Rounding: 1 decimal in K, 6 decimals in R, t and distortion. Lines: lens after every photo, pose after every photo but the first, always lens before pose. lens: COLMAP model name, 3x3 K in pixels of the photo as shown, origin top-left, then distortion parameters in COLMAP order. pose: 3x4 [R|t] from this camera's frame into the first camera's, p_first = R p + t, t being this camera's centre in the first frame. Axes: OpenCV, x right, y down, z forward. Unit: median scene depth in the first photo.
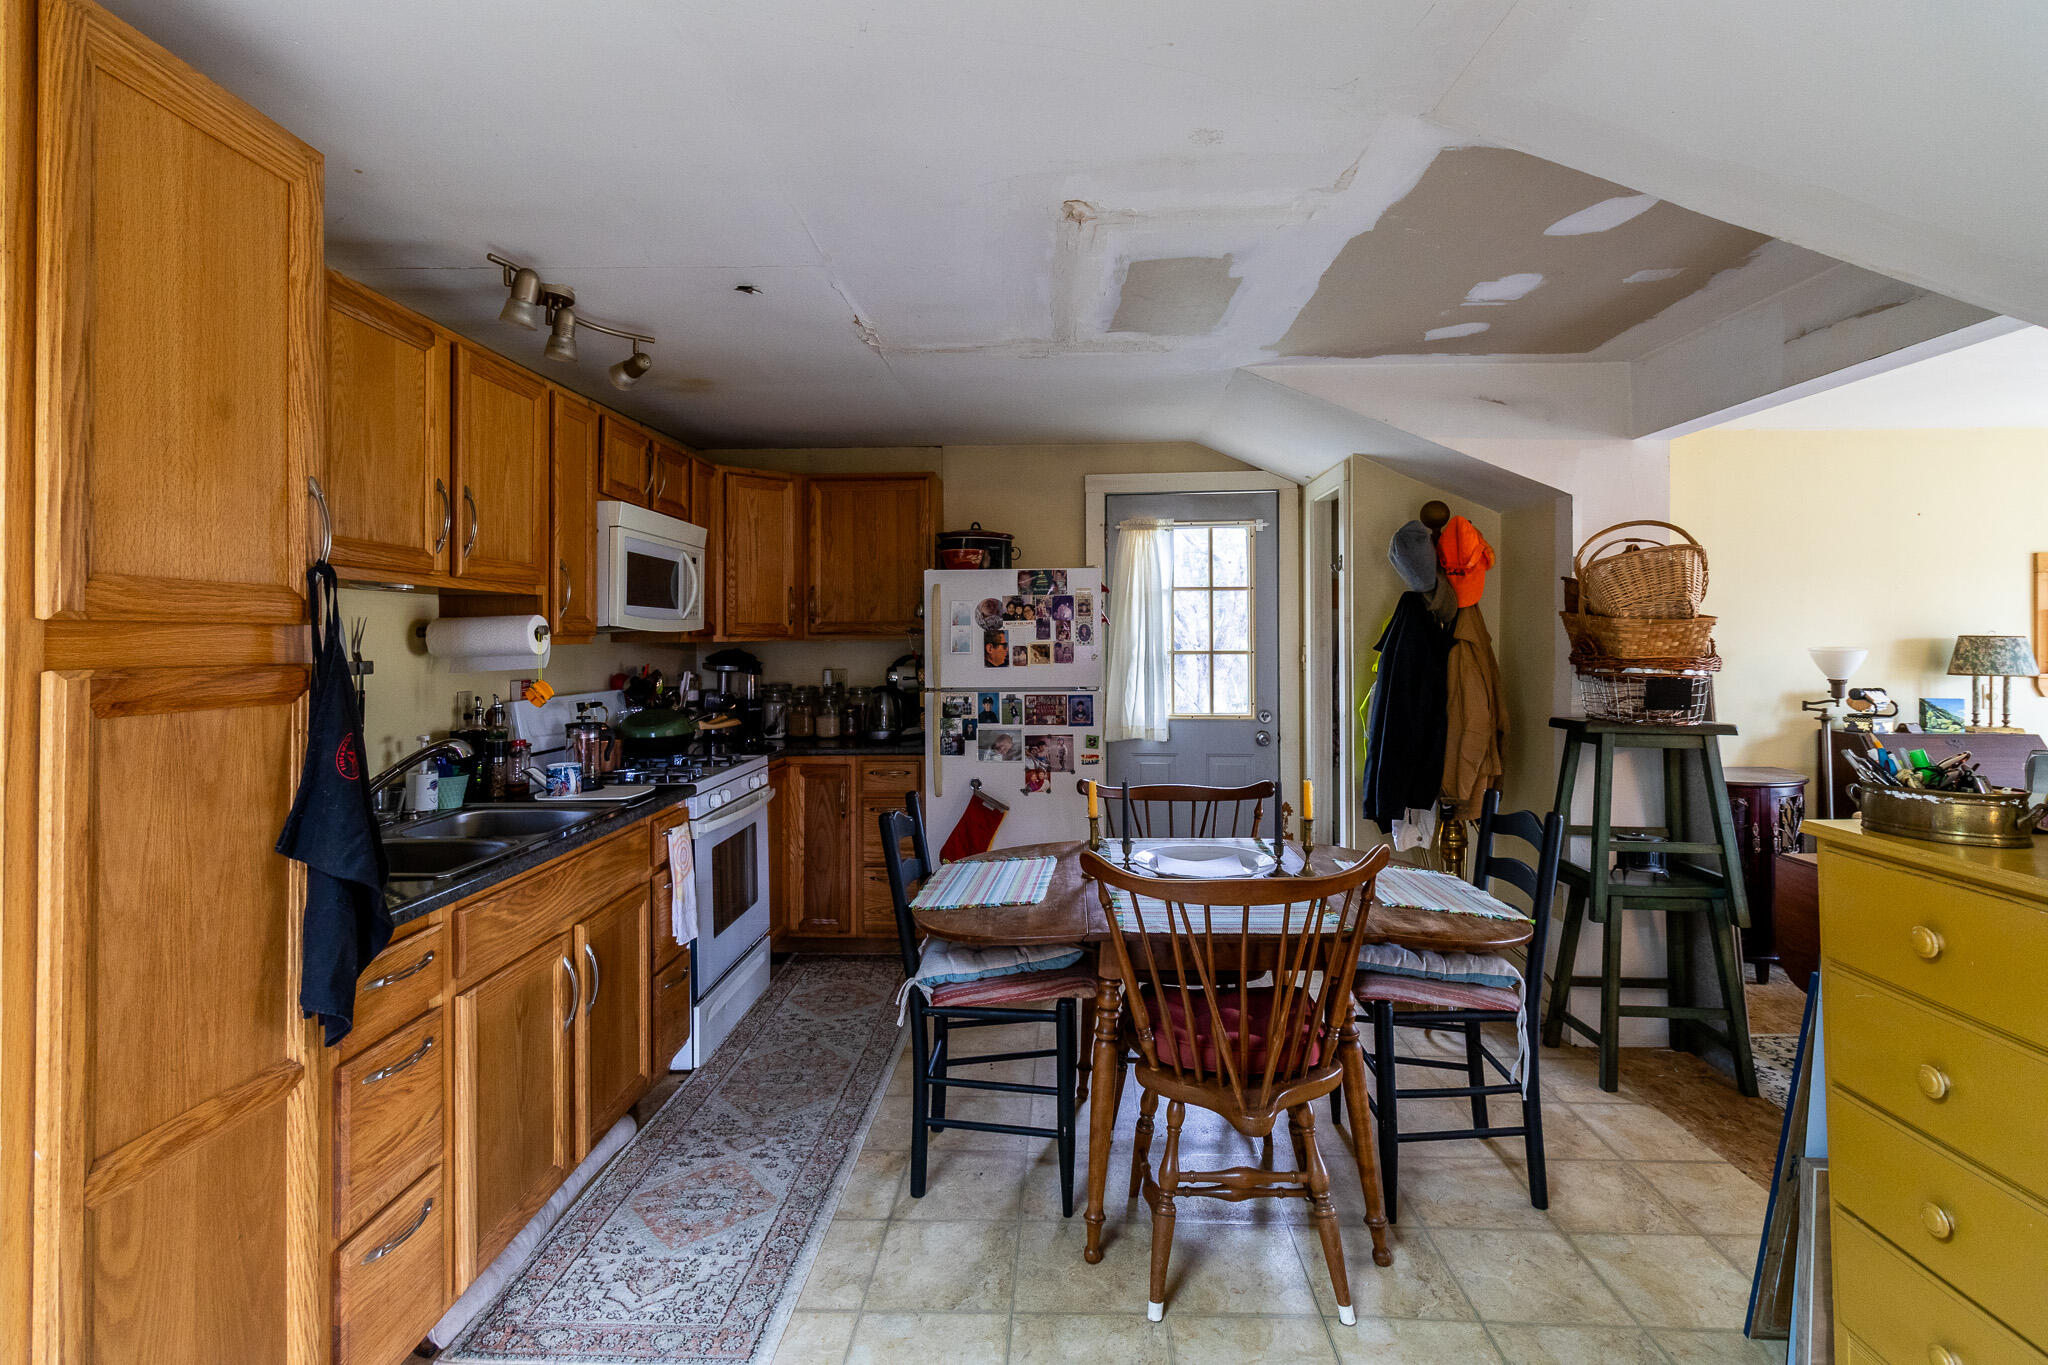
lens RADIAL K [[966.8, 0, 1026.9], [0, 966.8, 632.1], [0, 0, 1]] dist [0.003916, 0.000447]
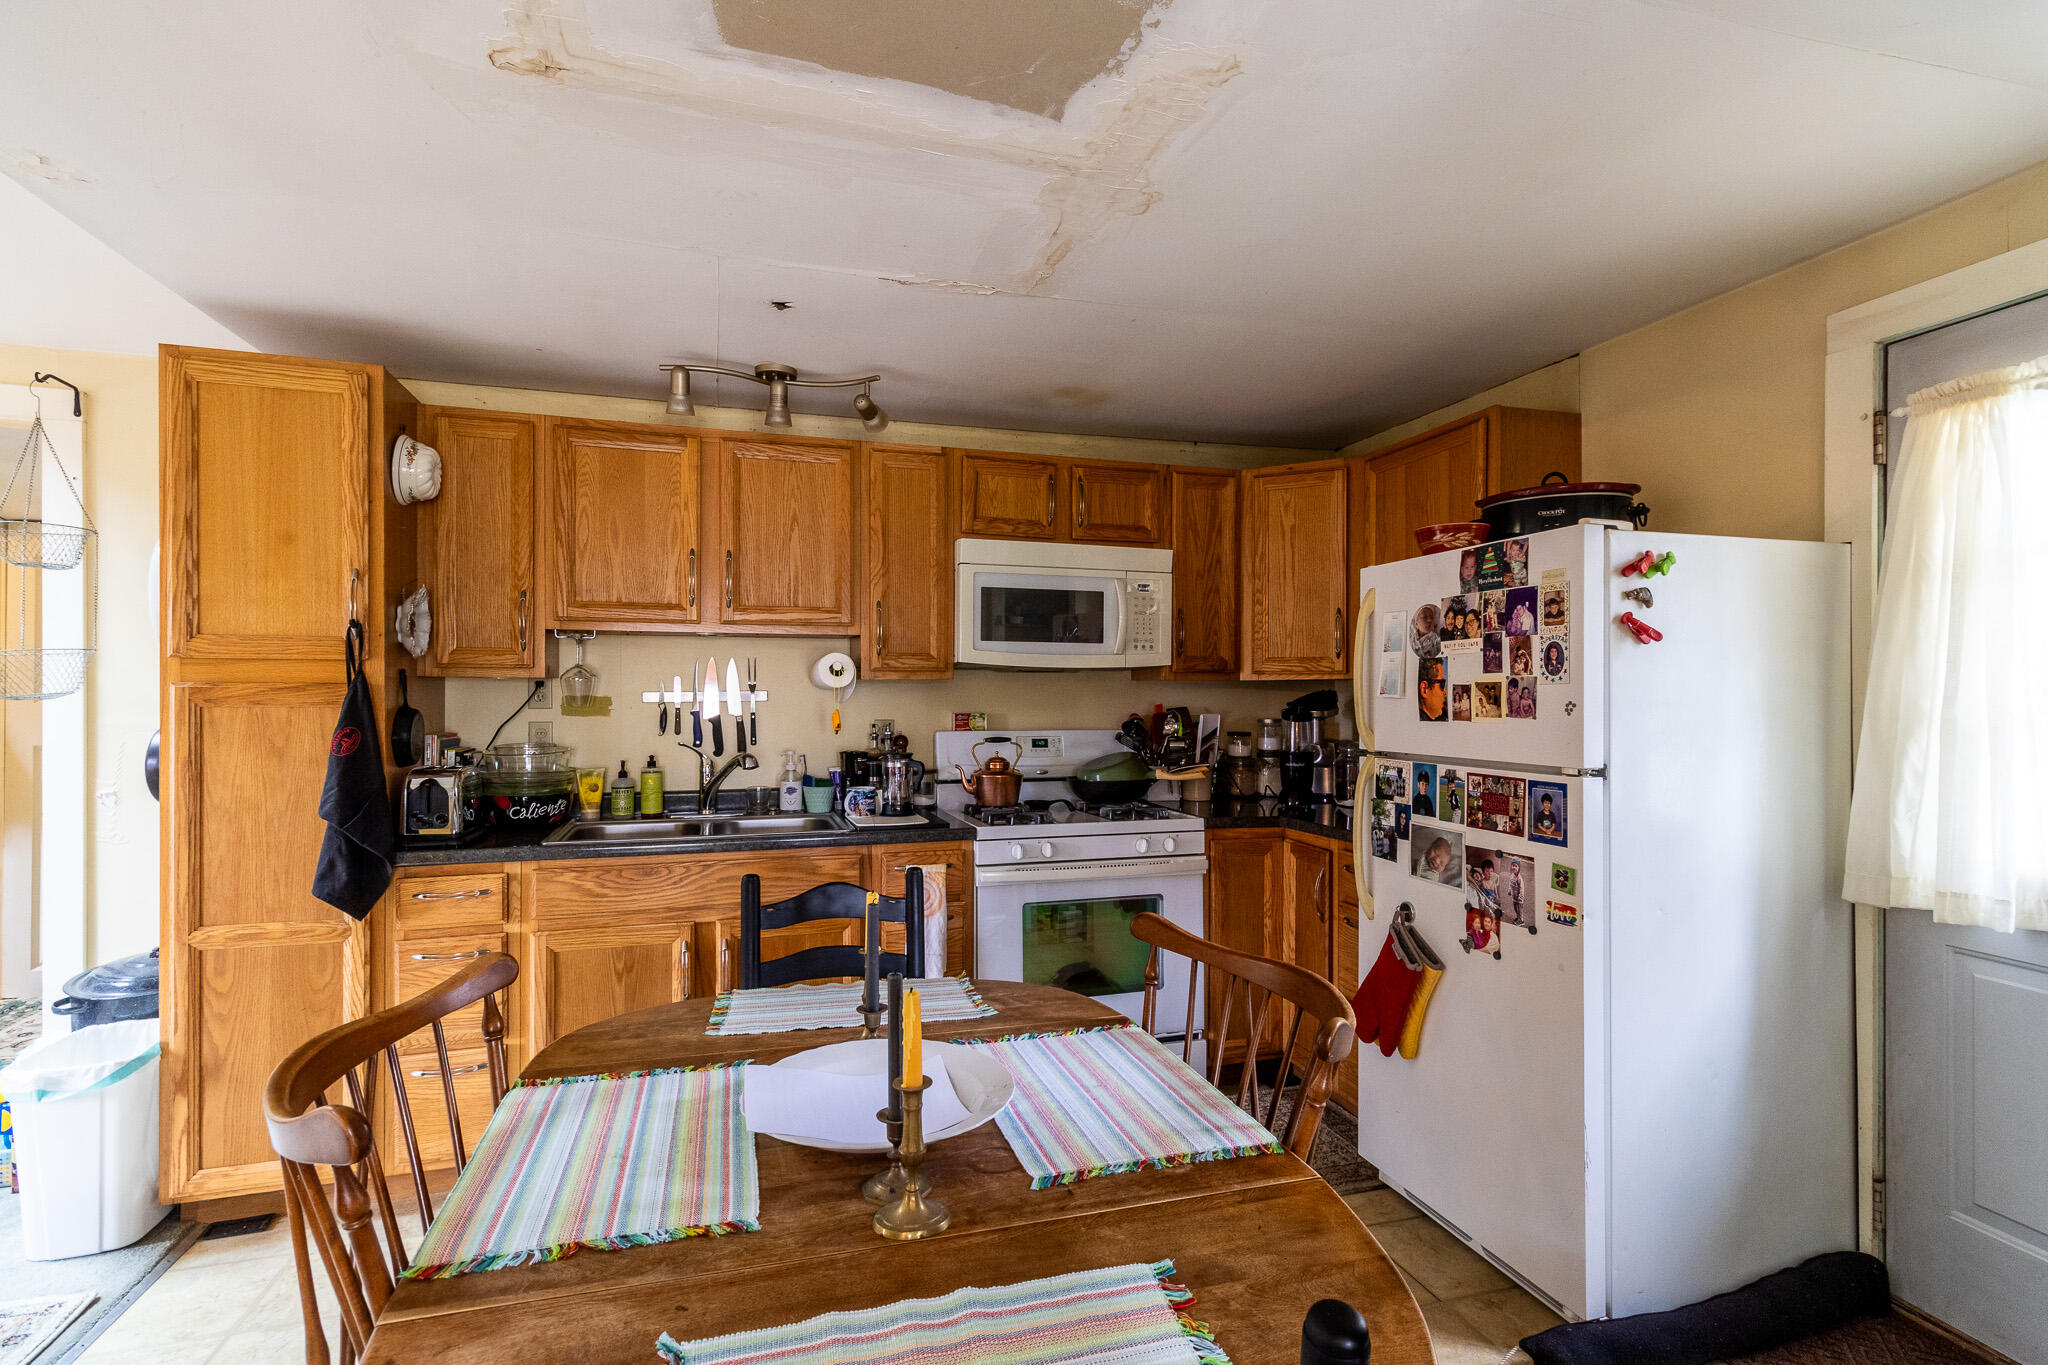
lens RADIAL K [[974.4, 0, 1027.4], [0, 974.4, 692.1], [0, 0, 1]] dist [0.001984, 0.000819]
pose [[0.328152, 0.007396, -0.944596, 0.446194], [0.002043, 0.999961, 0.008539, 0.013252], [0.944623, -0.004732, 0.328125, 0.576633]]
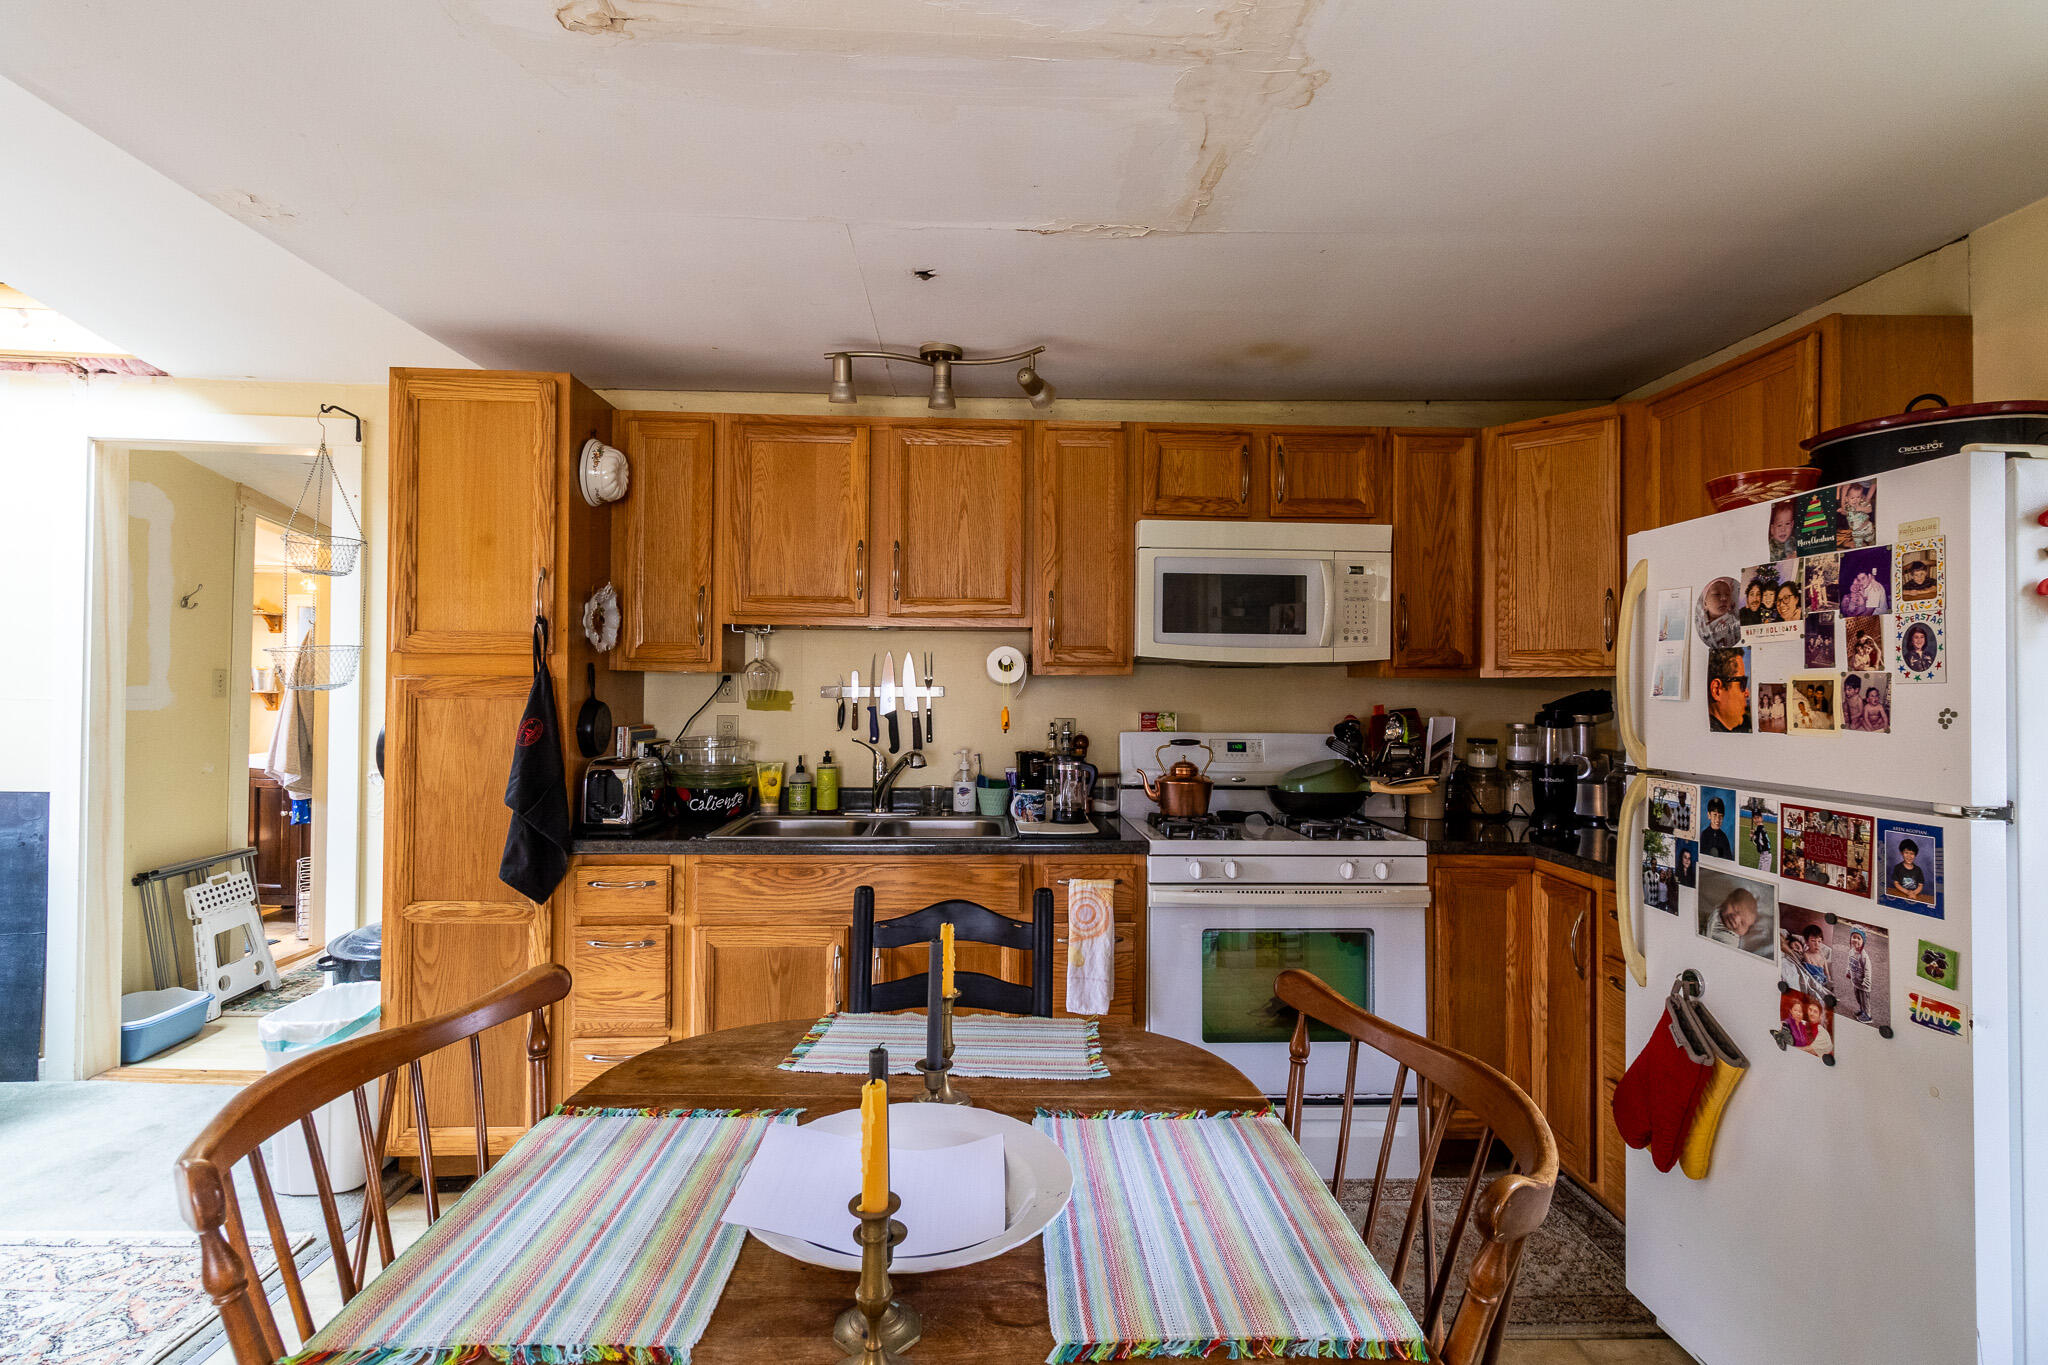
lens RADIAL K [[972.2, 0, 1022.6], [0, 972.2, 674.6], [0, 0, 1]] dist [0.002681, 0.000517]
pose [[0.070728, -0.005754, -0.997479, 0.388691], [-0.002668, 0.999979, -0.005958, 0.013659], [0.997492, 0.003083, 0.070711, 0.649984]]
